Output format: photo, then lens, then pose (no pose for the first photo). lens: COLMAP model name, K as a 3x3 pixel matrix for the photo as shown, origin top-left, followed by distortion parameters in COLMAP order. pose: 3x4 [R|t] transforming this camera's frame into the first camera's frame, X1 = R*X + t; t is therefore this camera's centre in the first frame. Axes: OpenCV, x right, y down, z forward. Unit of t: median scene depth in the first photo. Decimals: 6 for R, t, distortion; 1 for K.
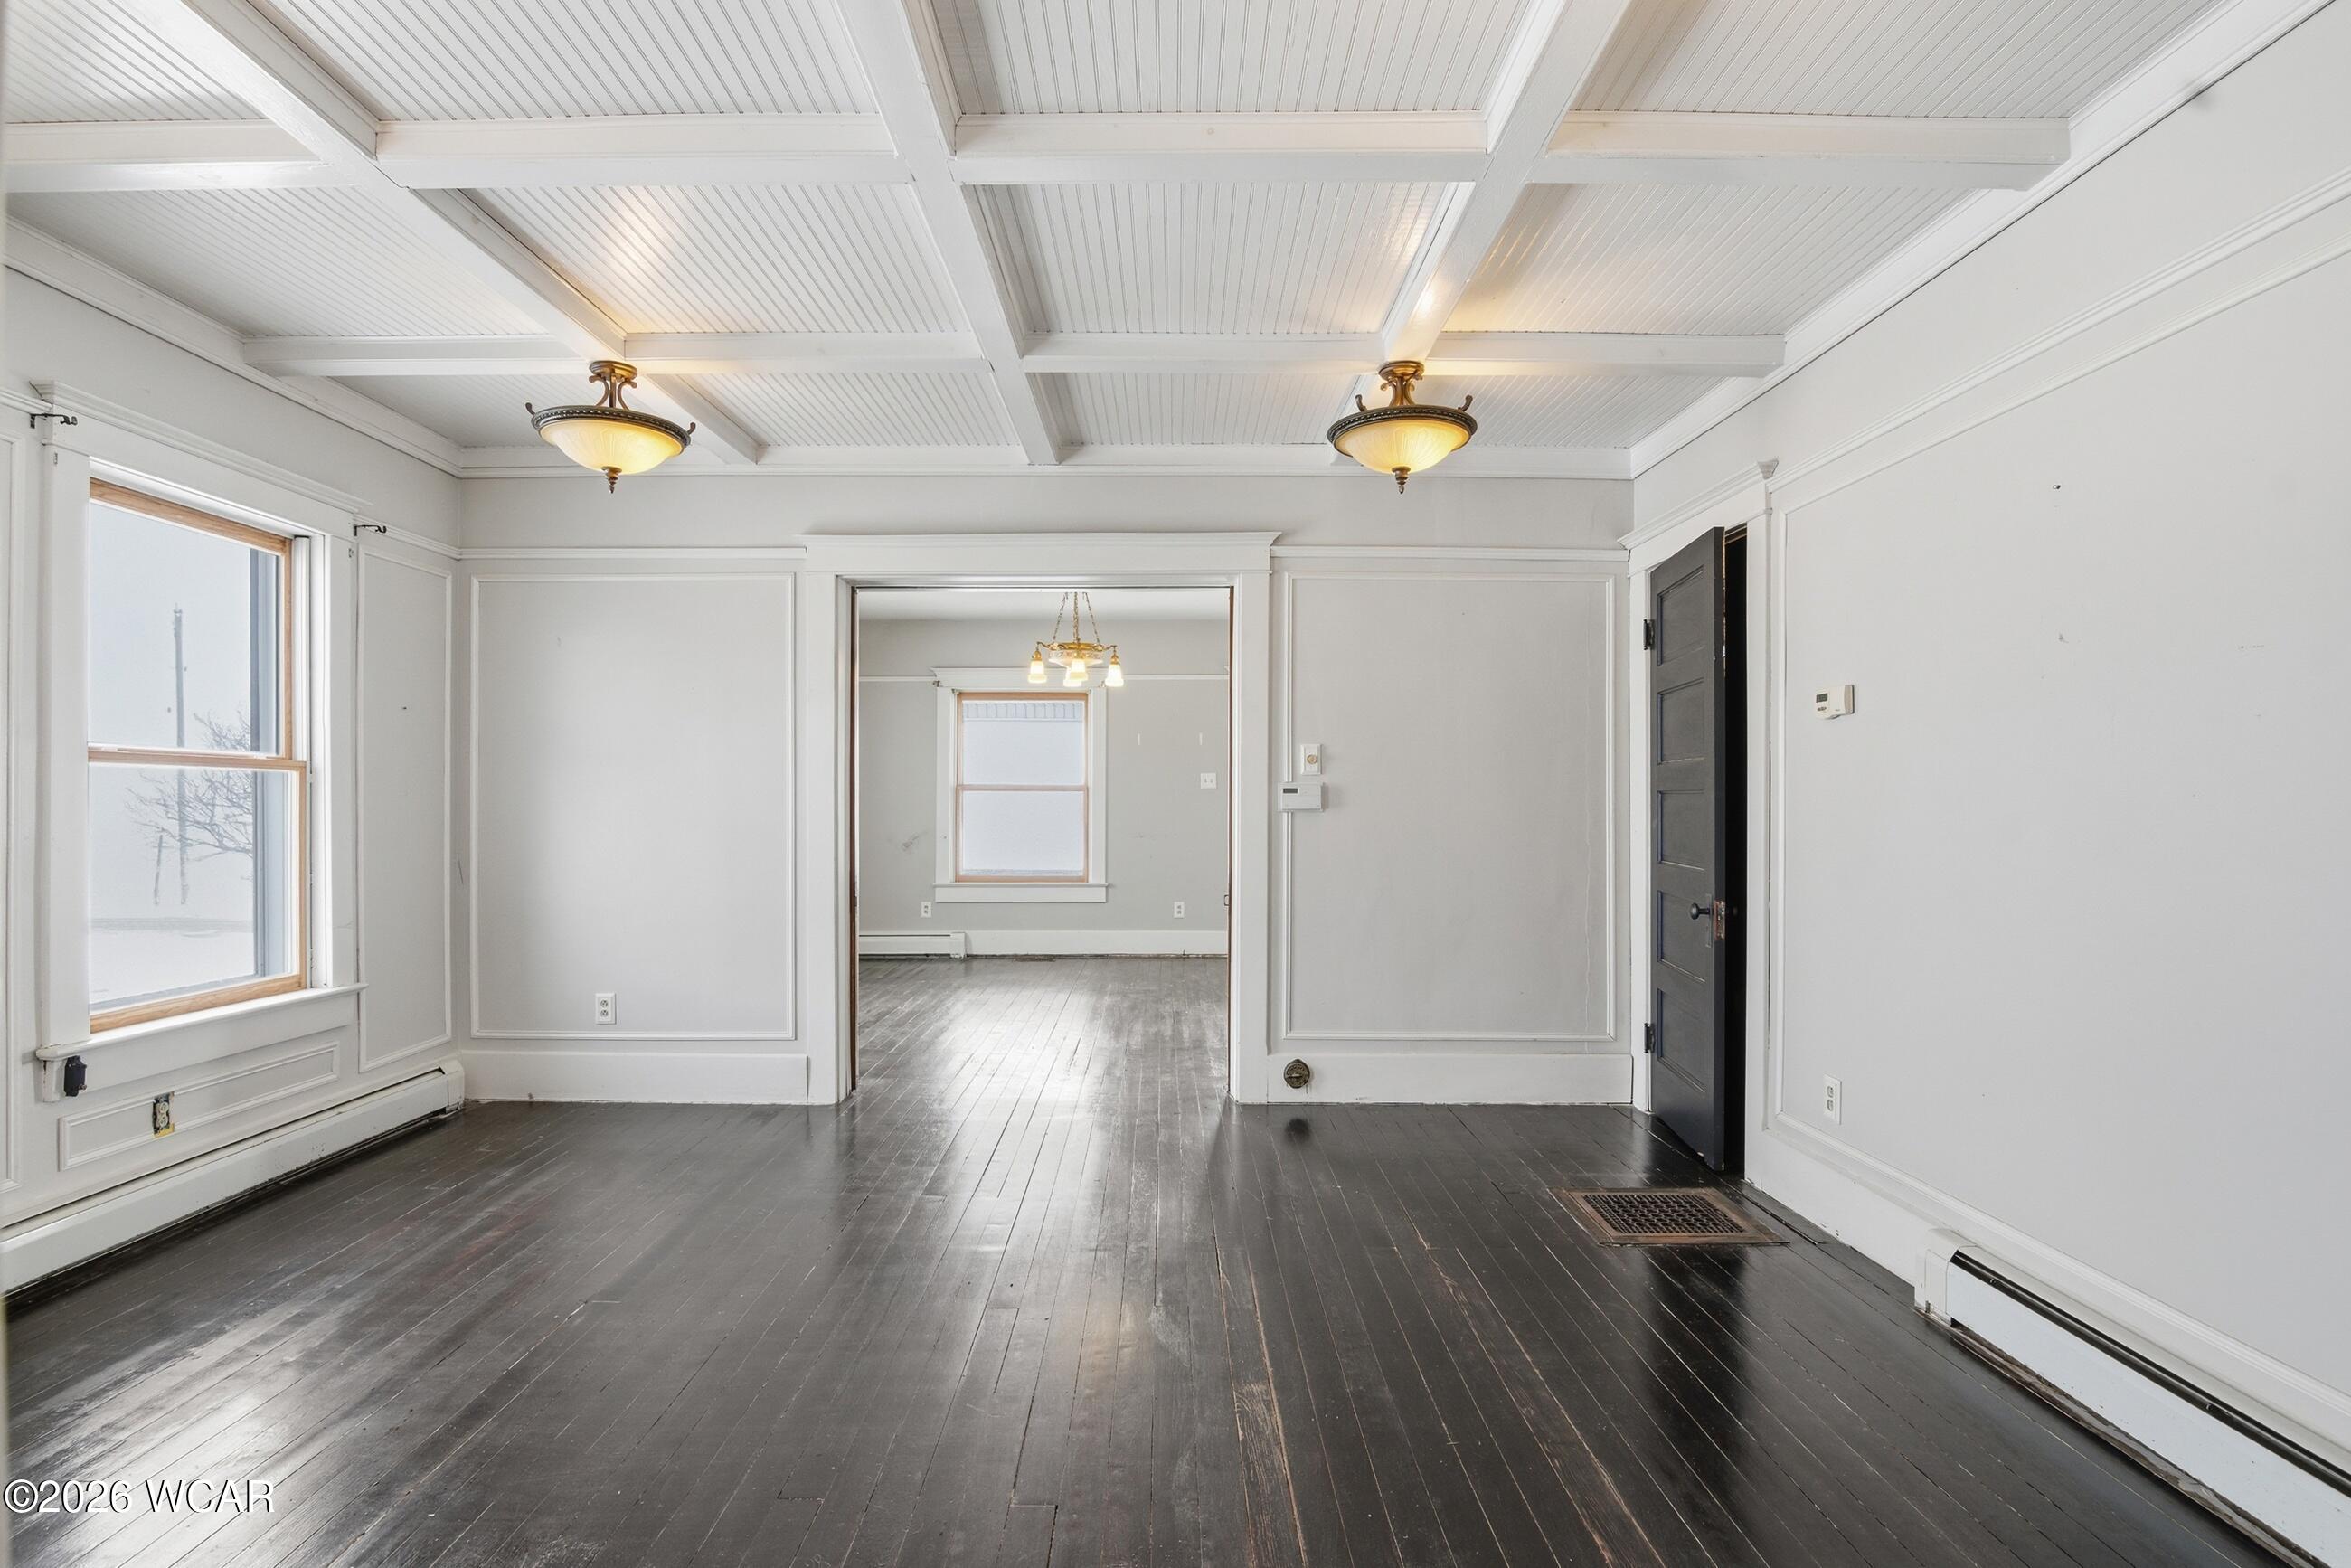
lens RADIAL K [[1193.9, 0, 1175.5], [0, 1193.9, 792.4], [0, 0, 1]] dist [0.002955, 0.000371]
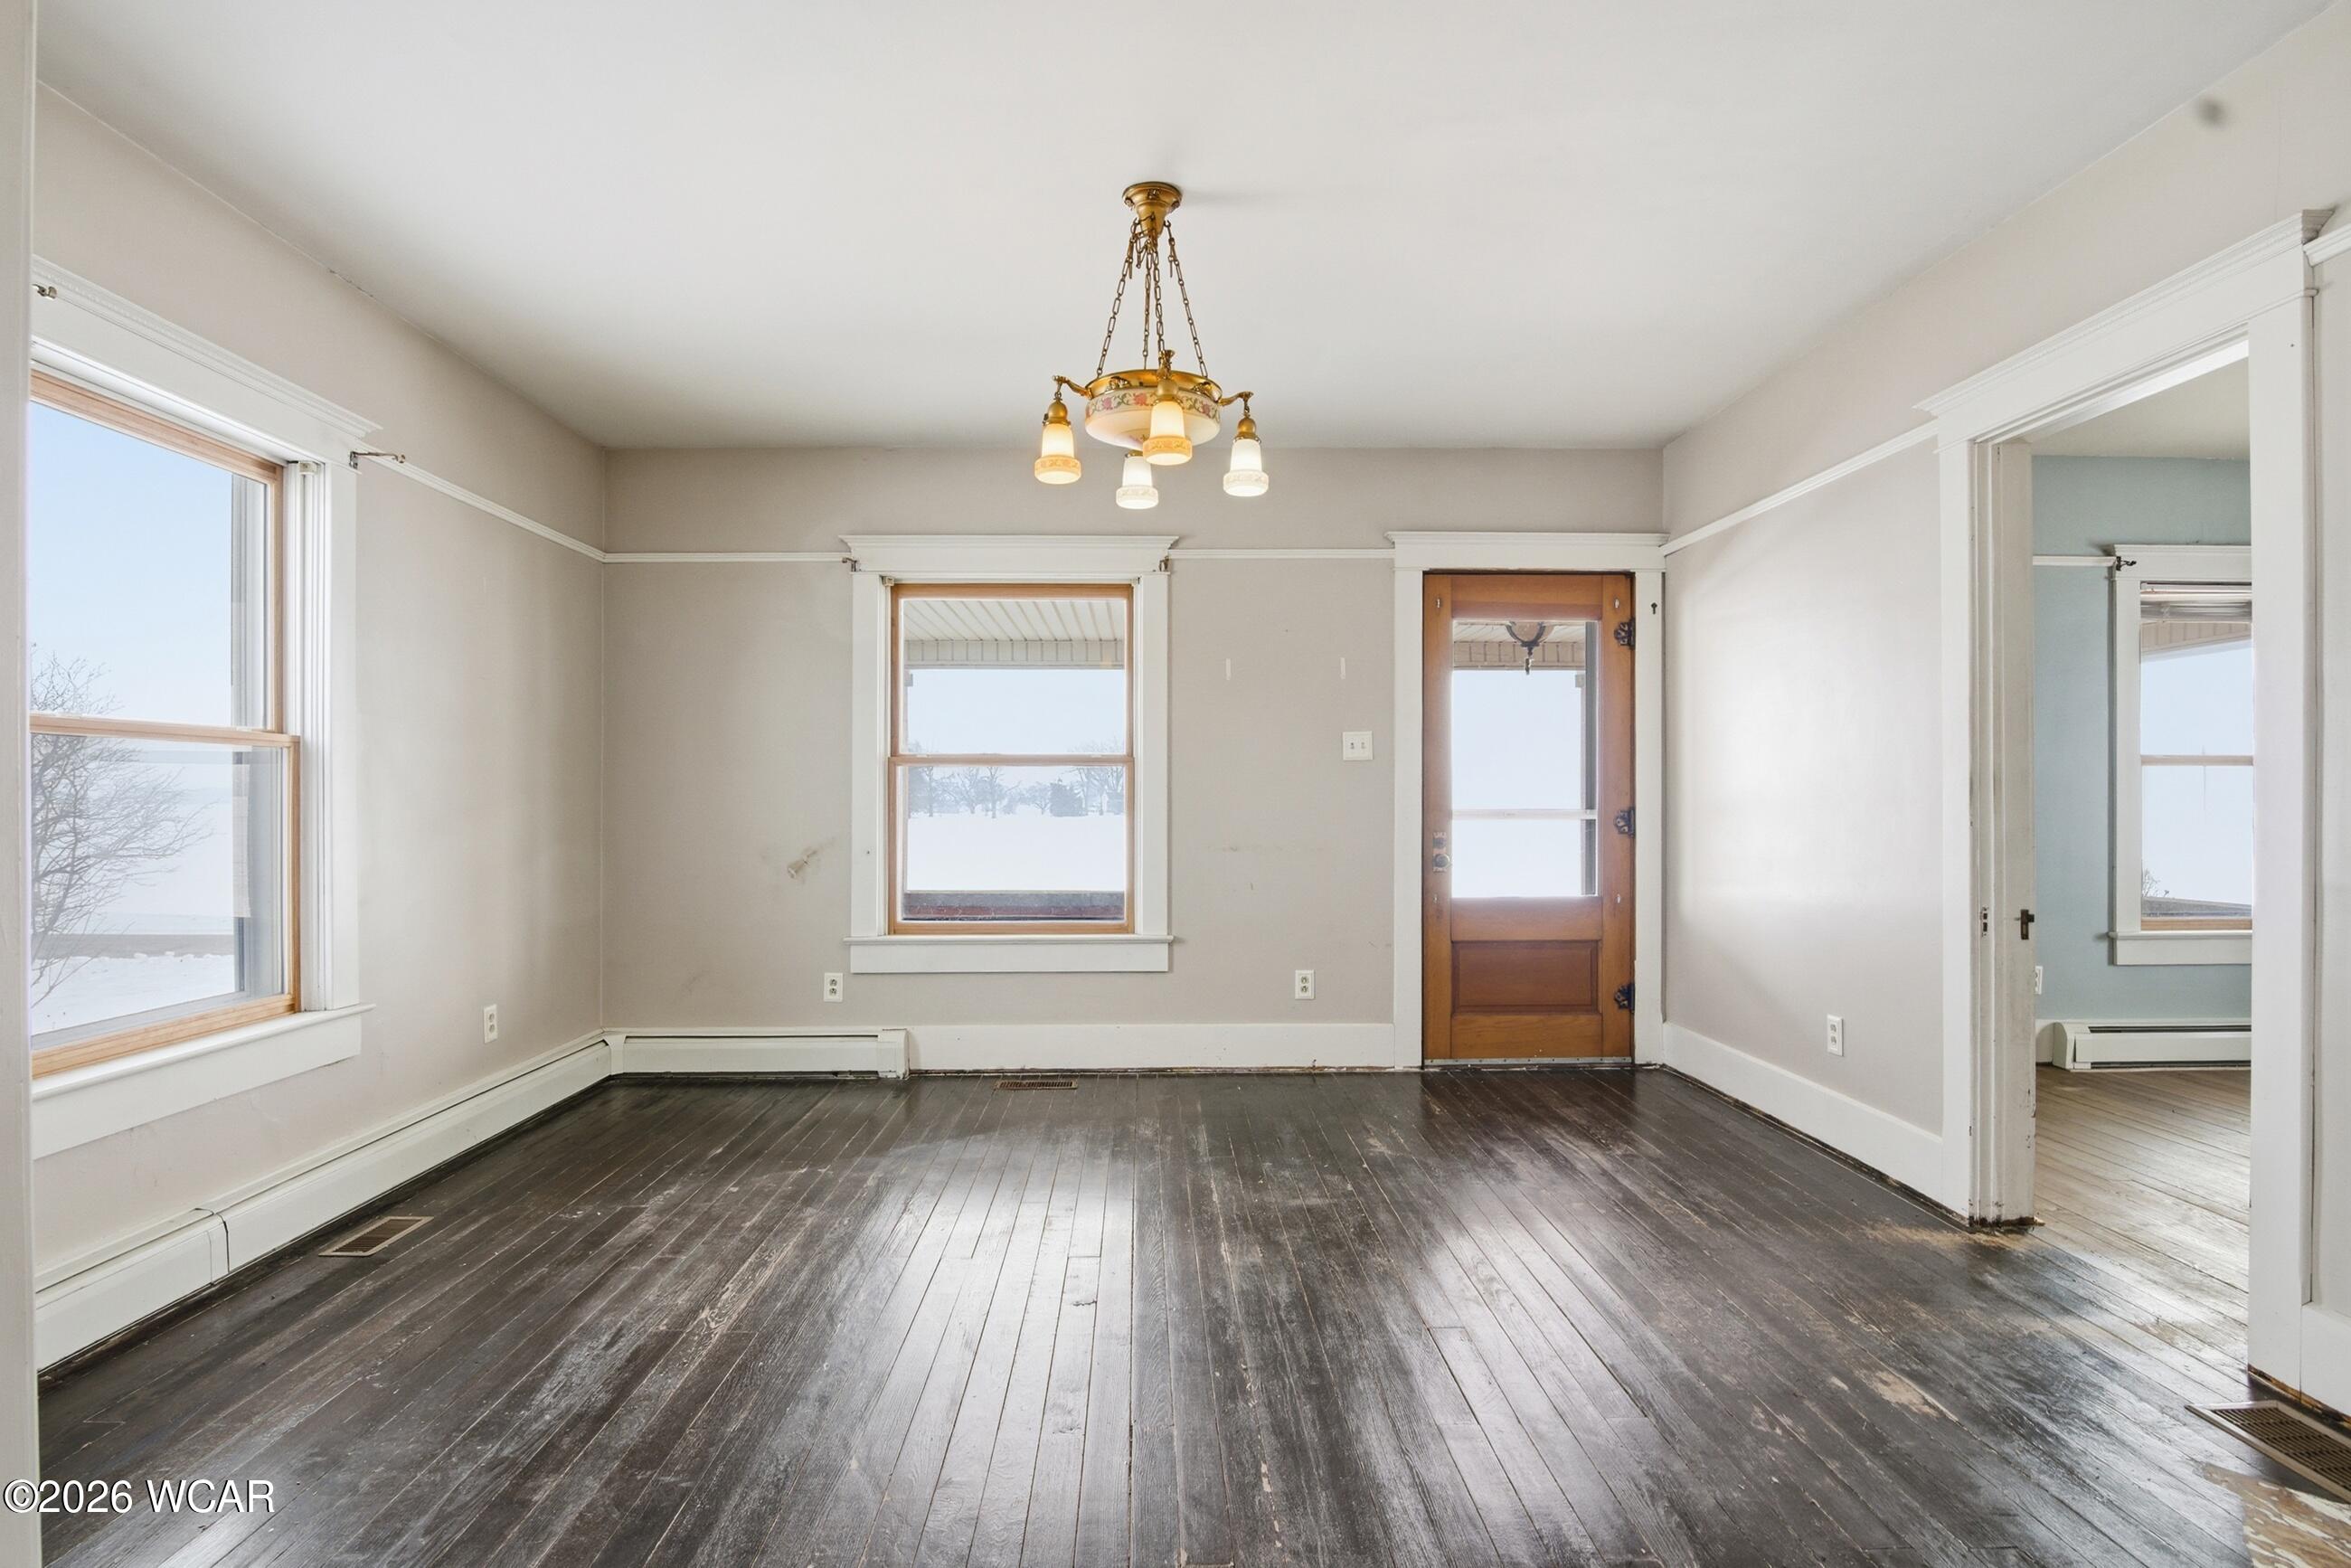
lens RADIAL K [[1193.9, 0, 1171.9], [0, 1193.9, 790.1], [0, 0, 1]] dist [0.002955, 0.000371]
pose [[0.999893, -0.001635, 0.014532, -0.064410], [0.001505, 0.999959, 0.008932, 0.005556], [-0.014546, -0.008910, 0.999855, 0.462391]]
